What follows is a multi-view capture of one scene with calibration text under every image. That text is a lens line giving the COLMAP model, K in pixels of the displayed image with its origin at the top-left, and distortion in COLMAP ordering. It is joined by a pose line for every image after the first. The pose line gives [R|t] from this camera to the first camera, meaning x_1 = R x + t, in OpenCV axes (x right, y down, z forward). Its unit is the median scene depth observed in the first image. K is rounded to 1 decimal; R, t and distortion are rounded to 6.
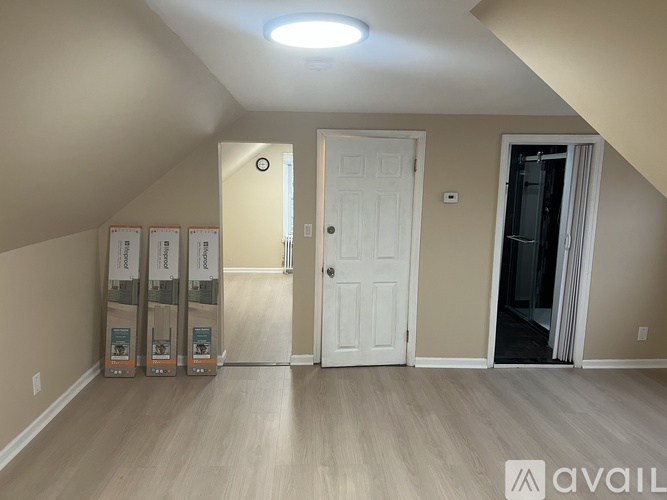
lens RADIAL K [[499.1, 0, 335.6], [0, 499.1, 252.4], [0, 0, 1]] dist [0.045169, -0.058496]
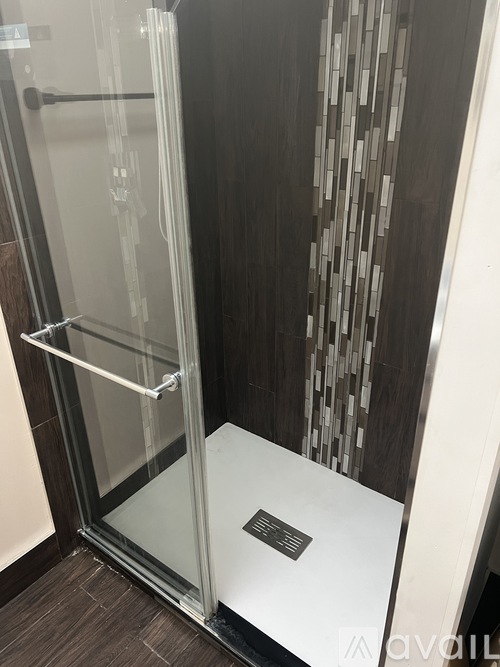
lens RADIAL K [[499.1, 0, 253.6], [0, 499.1, 338.0], [0, 0, 1]] dist [0.045169, -0.058496]
pose [[0.631480, -0.374536, 0.678937, 0.254572], [0.140050, 0.916297, 0.375215, -0.111714], [-0.762639, -0.141855, 0.631077, 0.784969]]
